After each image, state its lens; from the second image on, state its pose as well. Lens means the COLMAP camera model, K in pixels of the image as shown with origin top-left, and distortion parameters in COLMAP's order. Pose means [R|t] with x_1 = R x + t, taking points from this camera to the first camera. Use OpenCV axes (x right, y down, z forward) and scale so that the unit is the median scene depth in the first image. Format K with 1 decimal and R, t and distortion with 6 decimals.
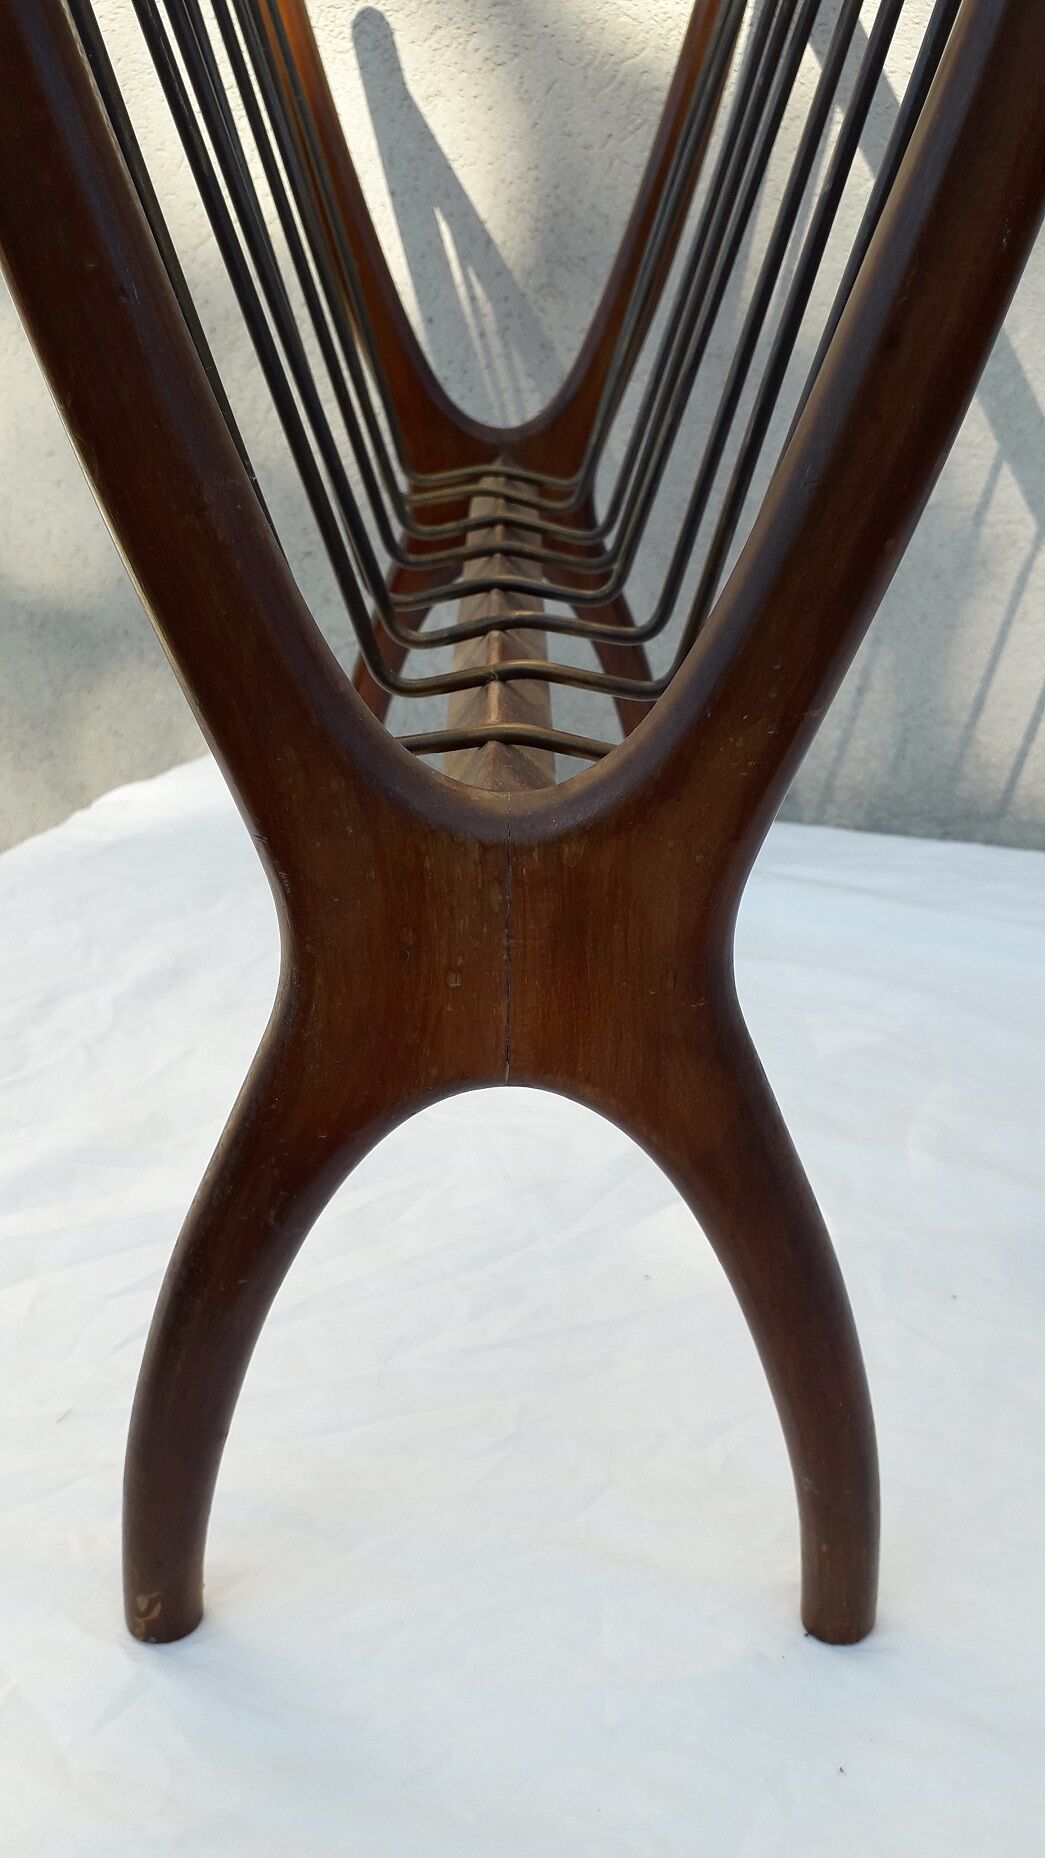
lens RADIAL K [[1454.8, 0, 532.5], [0, 1454.8, 990.0], [0, 0, 1]] dist [0.014007, 0.000573]
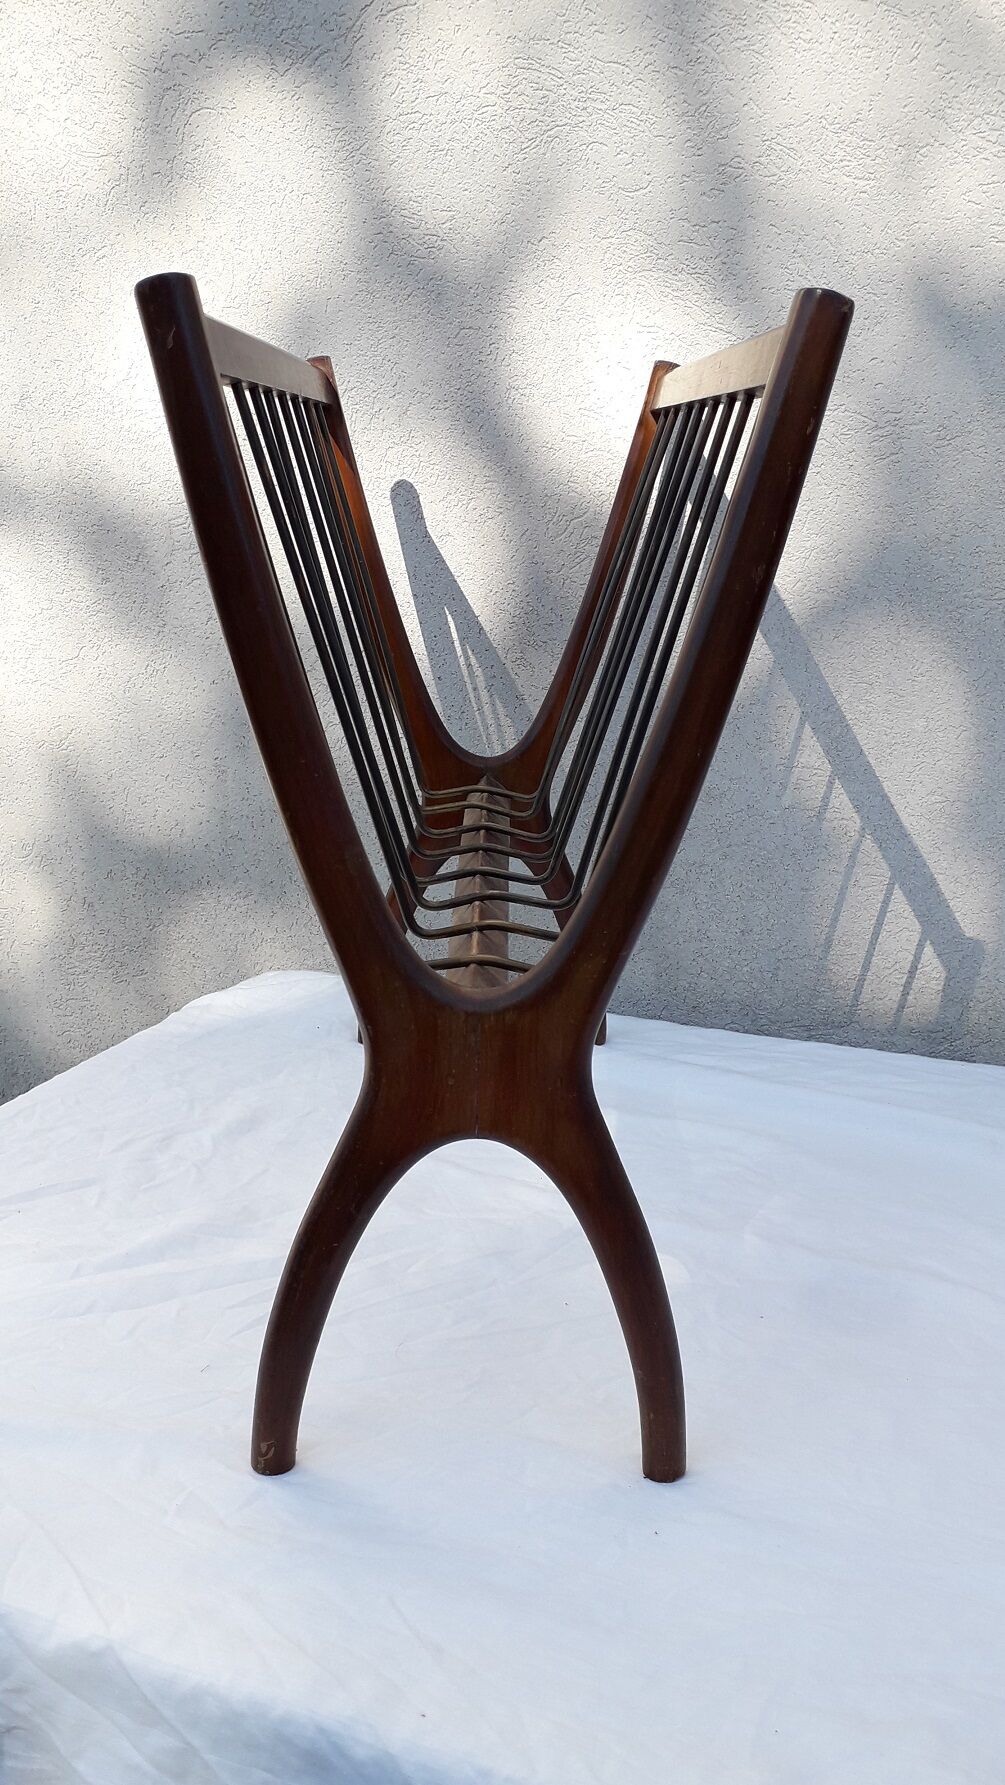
lens RADIAL K [[1424.1, 0, 499.7], [0, 1424.1, 919.6], [0, 0, 1]] dist [0.319107, -0.756040]
pose [[0.999804, 0.011883, -0.015864, 0.019512], [-0.014821, 0.979634, -0.200243, 0.078555], [0.013162, 0.200439, 0.979618, -0.453057]]
